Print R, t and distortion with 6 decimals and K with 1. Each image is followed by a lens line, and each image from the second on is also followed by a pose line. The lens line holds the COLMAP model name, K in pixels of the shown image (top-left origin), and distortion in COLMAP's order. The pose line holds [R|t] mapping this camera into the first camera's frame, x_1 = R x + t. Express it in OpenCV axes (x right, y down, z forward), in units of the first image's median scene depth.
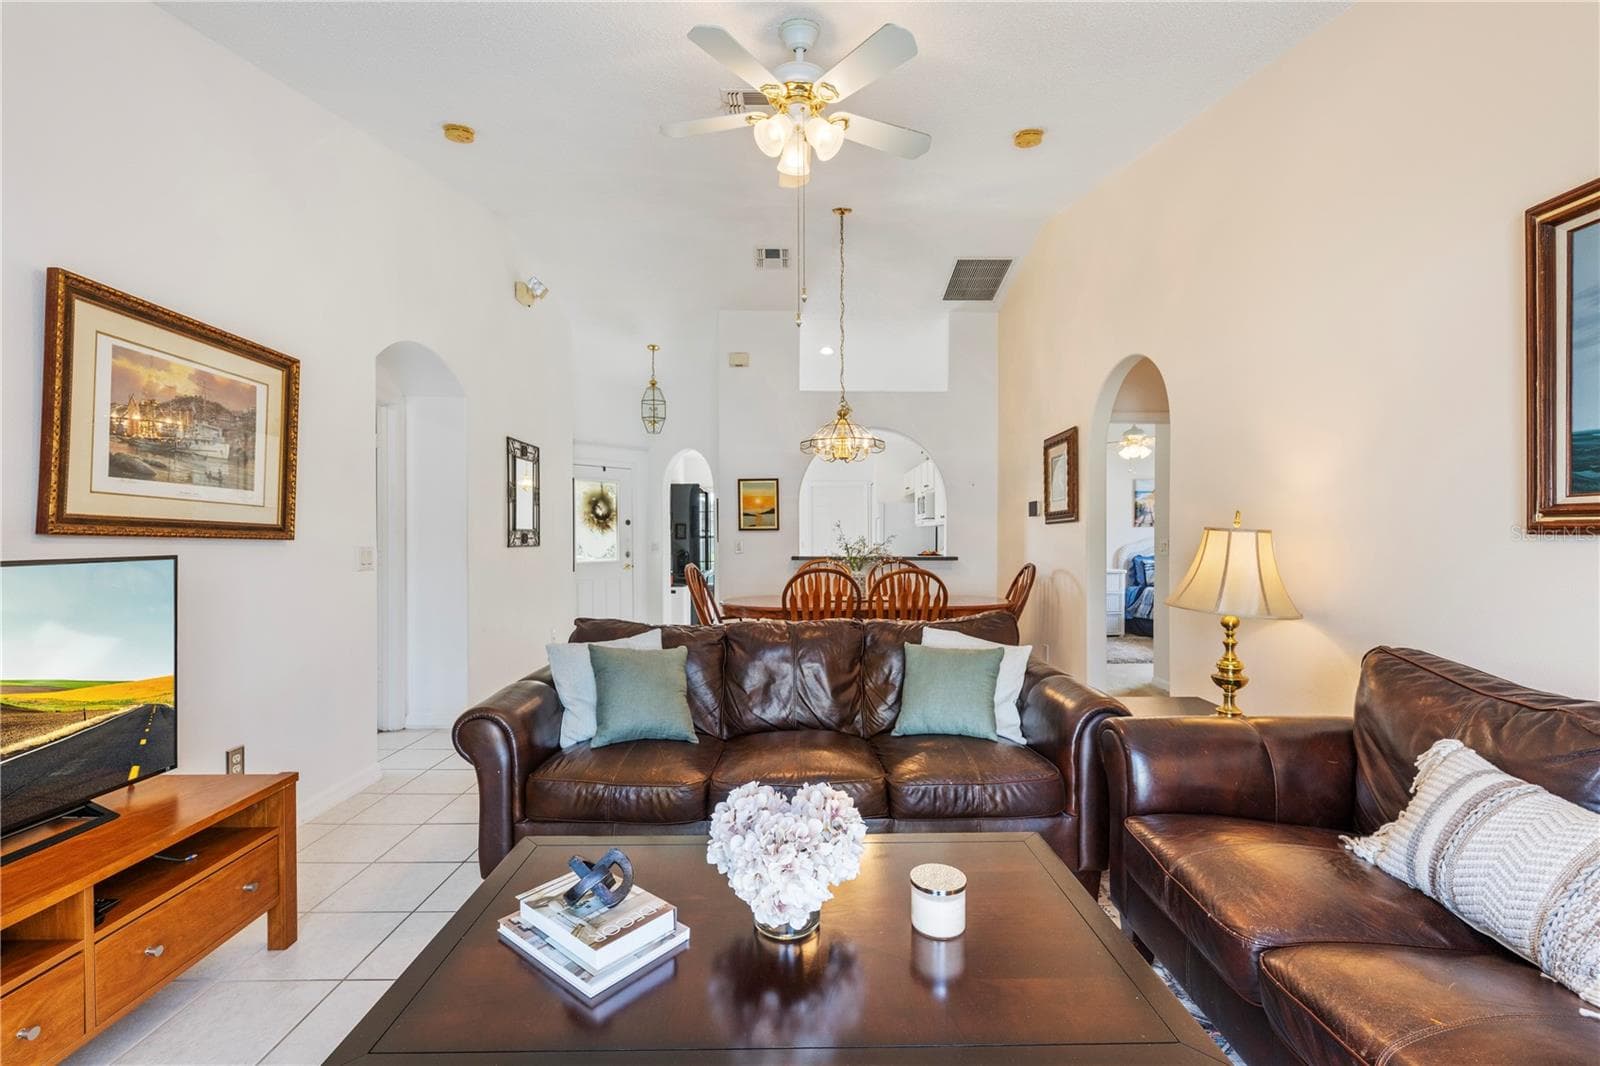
lens RADIAL K [[687.2, 0, 800.0], [0, 687.2, 533.0], [0, 0, 1]] dist [-0.000055, 0.000218]
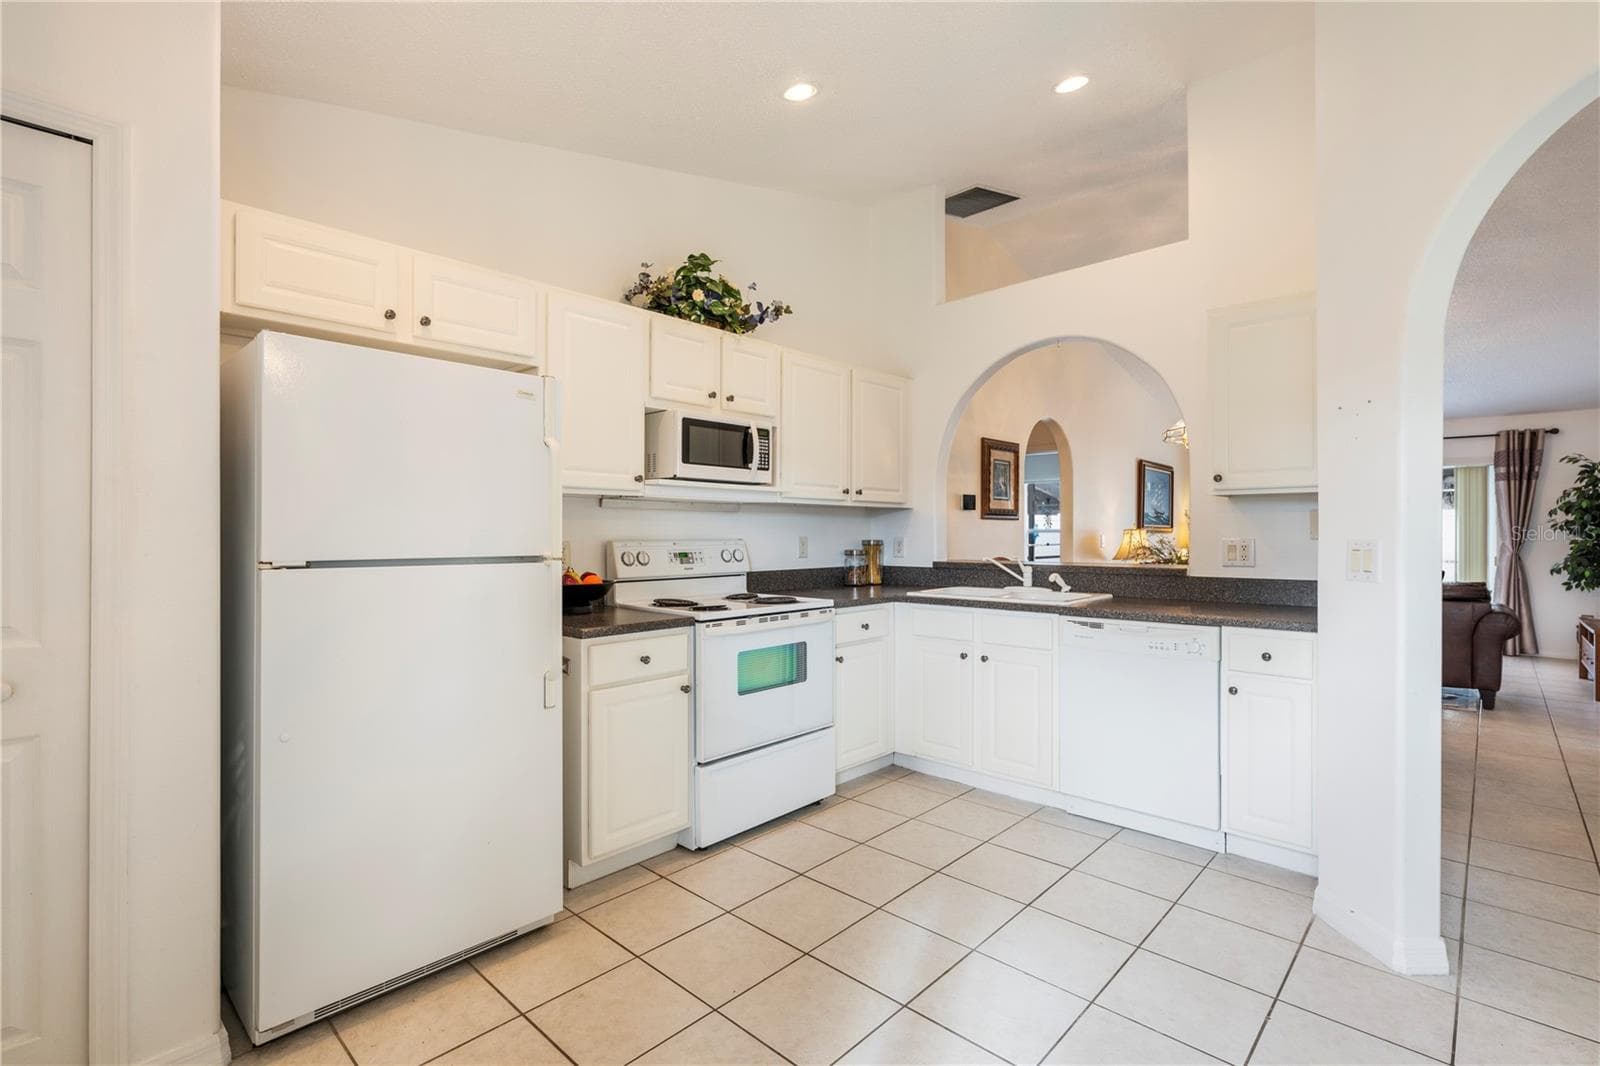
lens RADIAL K [[735.5, 0, 800.0], [0, 735.5, 533.0], [0, 0, 1]] dist [-0.011478, 0.000351]
pose [[-0.723722, 0.001563, 0.690090, -0.366779], [-0.004394, 0.999967, -0.006872, 0.028005], [-0.690078, -0.008005, -0.723691, 3.552052]]
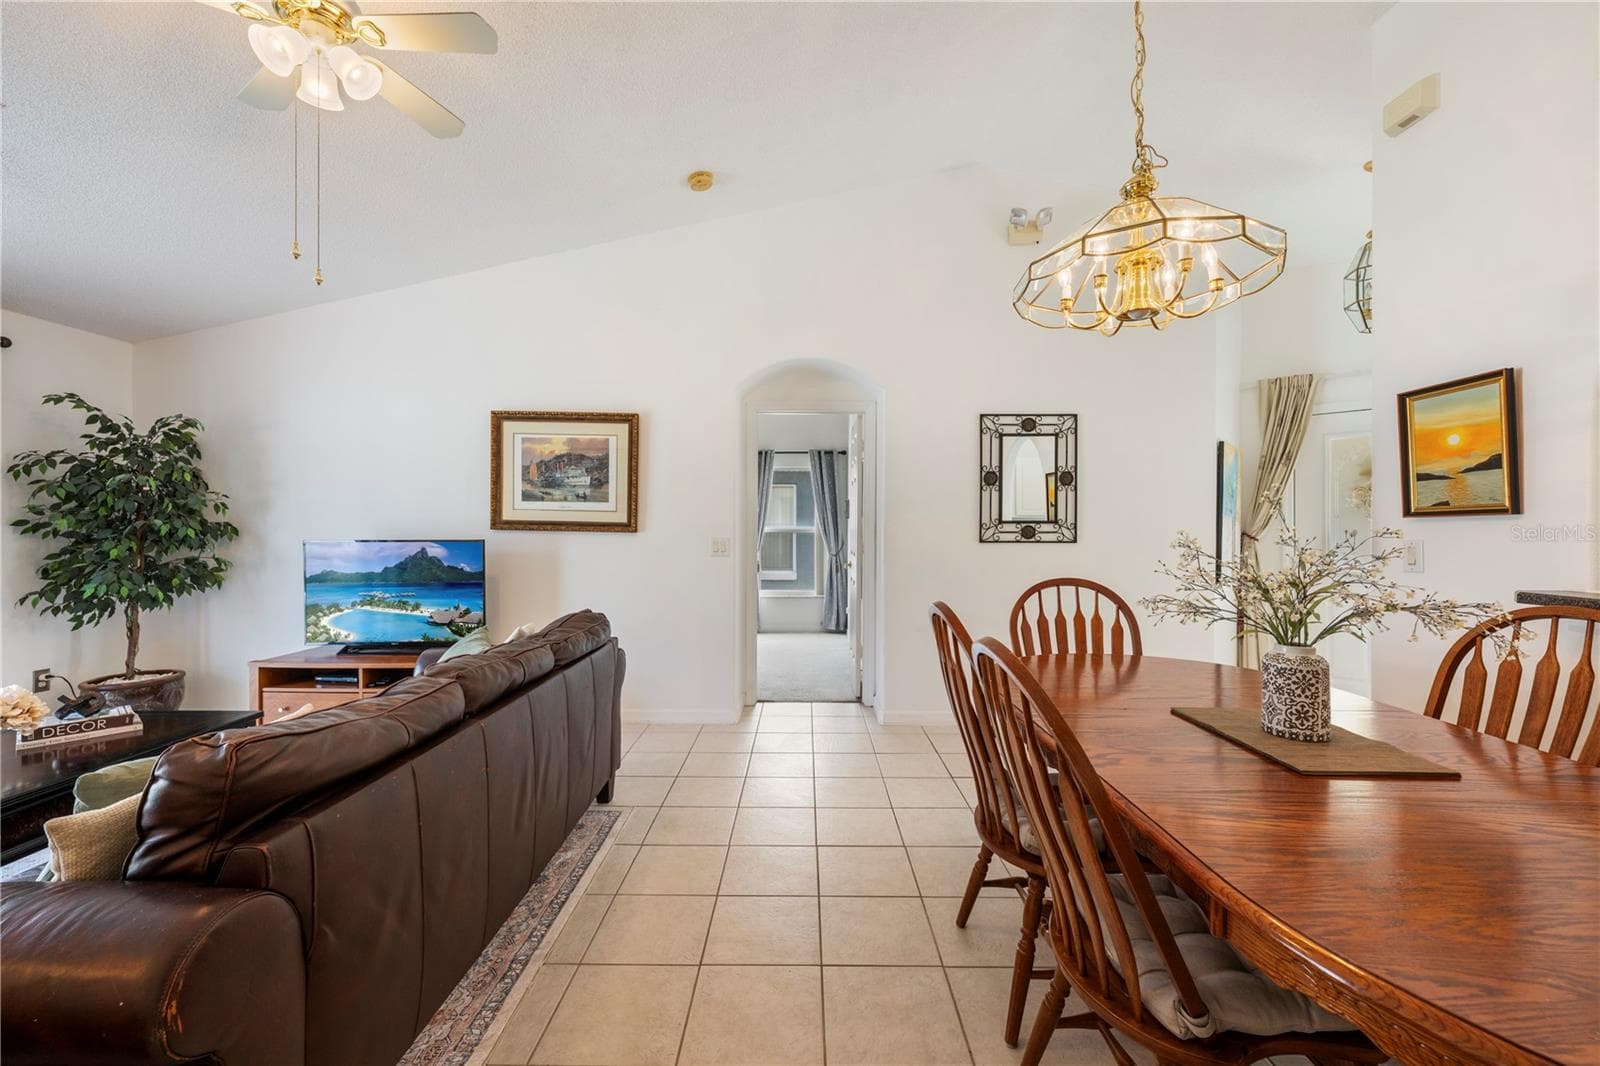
lens RADIAL K [[630.2, 0, 800.0], [0, 630.2, 533.0], [0, 0, 1]] dist [-0.000093, 0.000078]
pose [[-0.015298, 0.005539, -0.999868, 0.666116], [0.004691, 0.999974, 0.005468, 0.005472], [0.999872, -0.004606, -0.015324, 1.402363]]
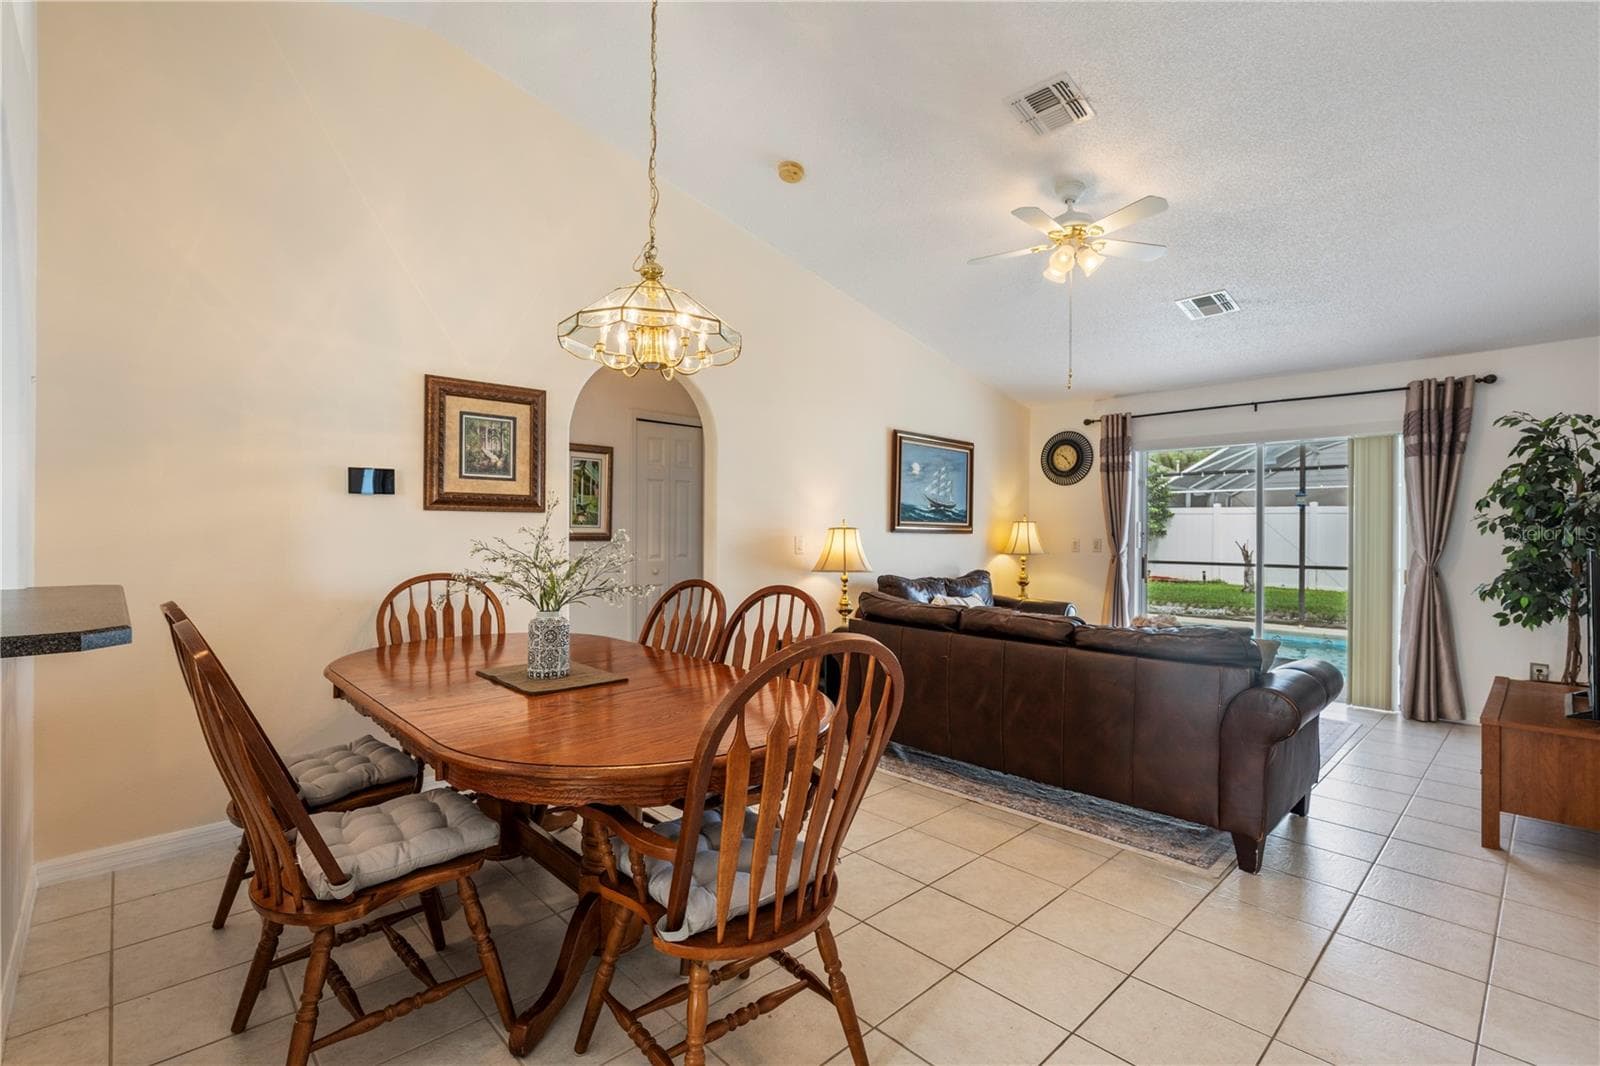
lens RADIAL K [[721.7, 0, 800.0], [0, 721.7, 533.0], [0, 0, 1]] dist [-0.013392, 0.000010]
pose [[-0.685652, -0.003018, 0.727924, -0.628501], [-0.008717, 0.999954, -0.004065, 0.013049], [-0.727878, -0.009133, -0.685646, 2.143483]]
